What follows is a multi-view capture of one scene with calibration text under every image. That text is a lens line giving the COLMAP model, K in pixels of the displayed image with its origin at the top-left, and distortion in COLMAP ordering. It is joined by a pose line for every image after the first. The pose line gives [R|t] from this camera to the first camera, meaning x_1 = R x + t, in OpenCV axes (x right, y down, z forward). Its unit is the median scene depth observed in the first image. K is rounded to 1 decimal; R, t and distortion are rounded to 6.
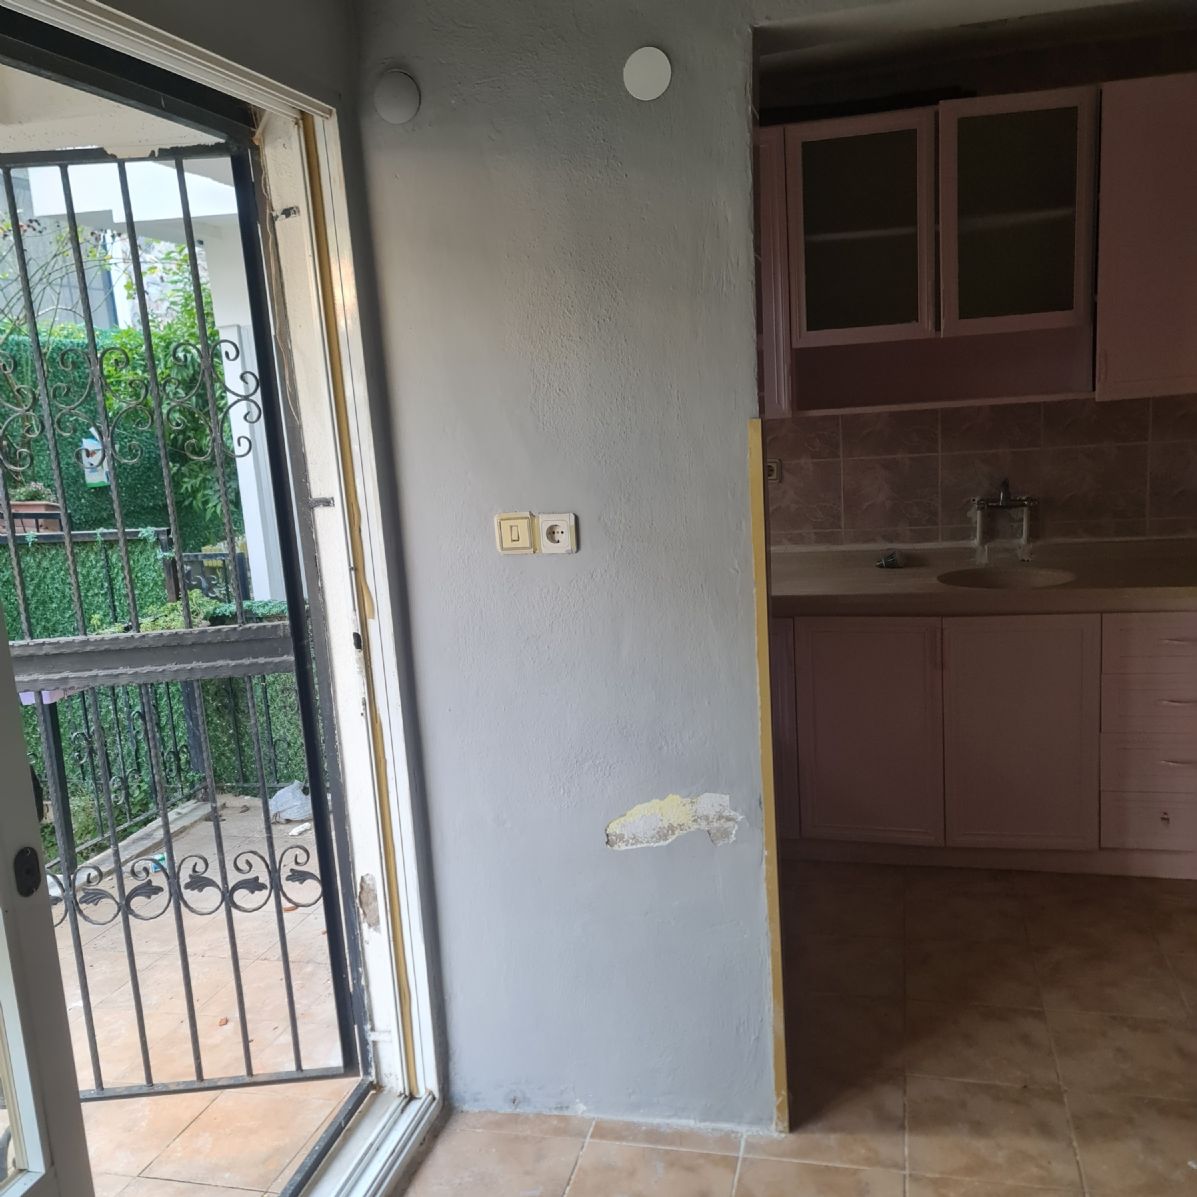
lens RADIAL K [[1182.7, 0, 641.1], [0, 1182.7, 601.3], [0, 0, 1]] dist [0.064239, 0.000000]
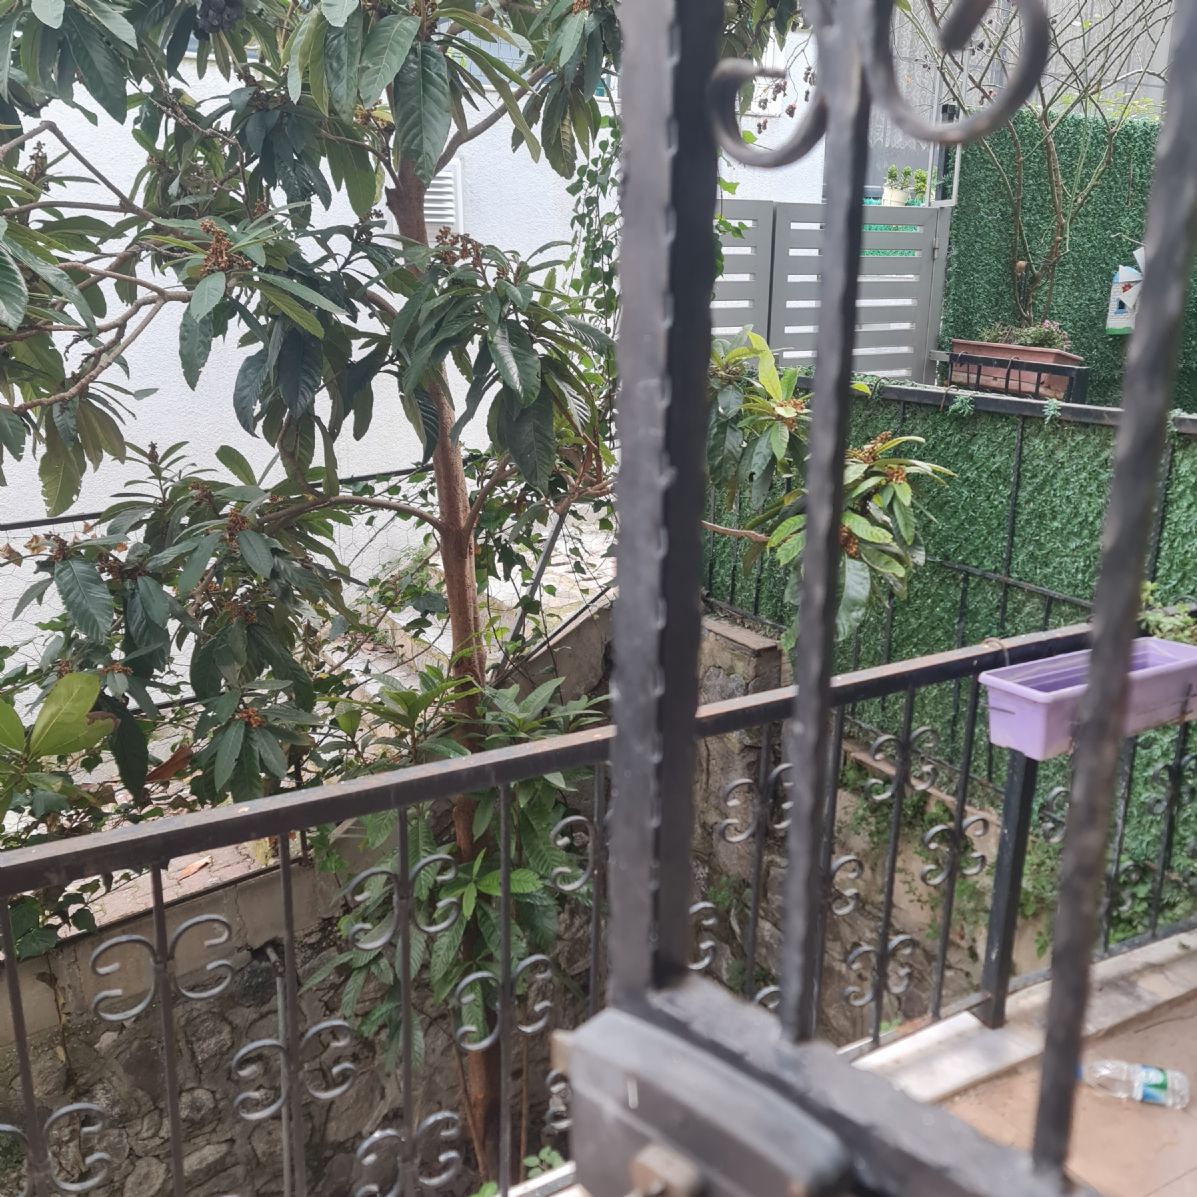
lens RADIAL K [[1182.7, 0, 563.6], [0, 1182.7, 609.0], [0, 0, 1]] dist [0.064239, 0.000000]
pose [[0.687103, 0.259967, -0.678459, -0.478652], [-0.172319, 0.965461, 0.195424, -0.062703], [0.705830, -0.017365, 0.708168, 0.788576]]
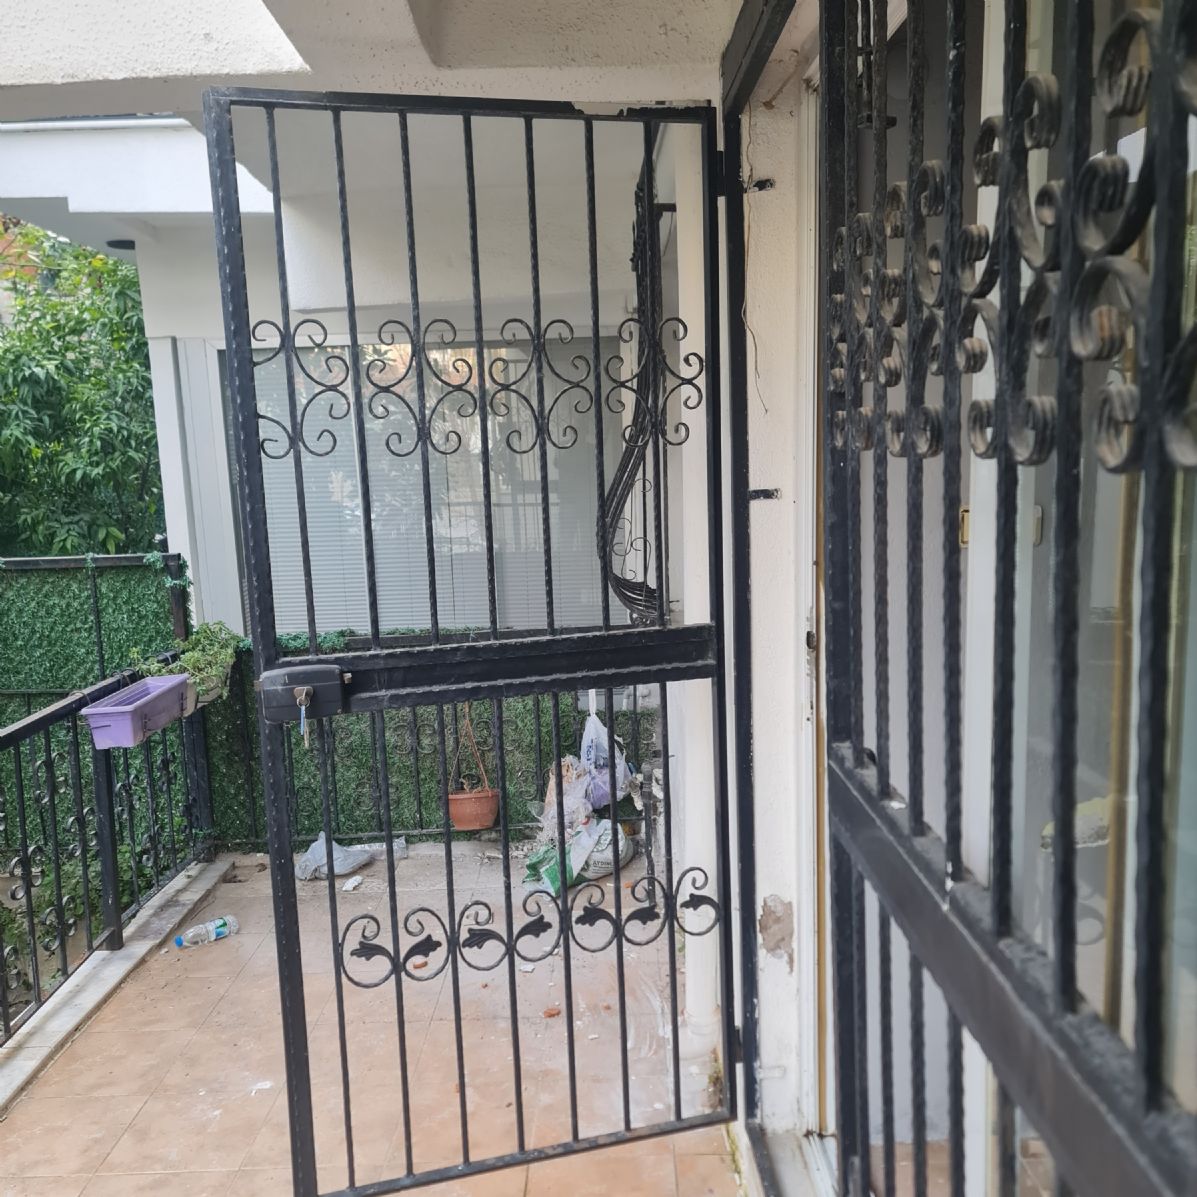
lens RADIAL K [[1182.7, 0, 638.3], [0, 1182.7, 604.4], [0, 0, 1]] dist [0.064239, 0.000000]
pose [[0.969053, -0.005198, 0.246798, -0.552145], [0.015952, 0.999007, -0.041595, 0.038180], [-0.246336, 0.044245, 0.968174, 0.112591]]
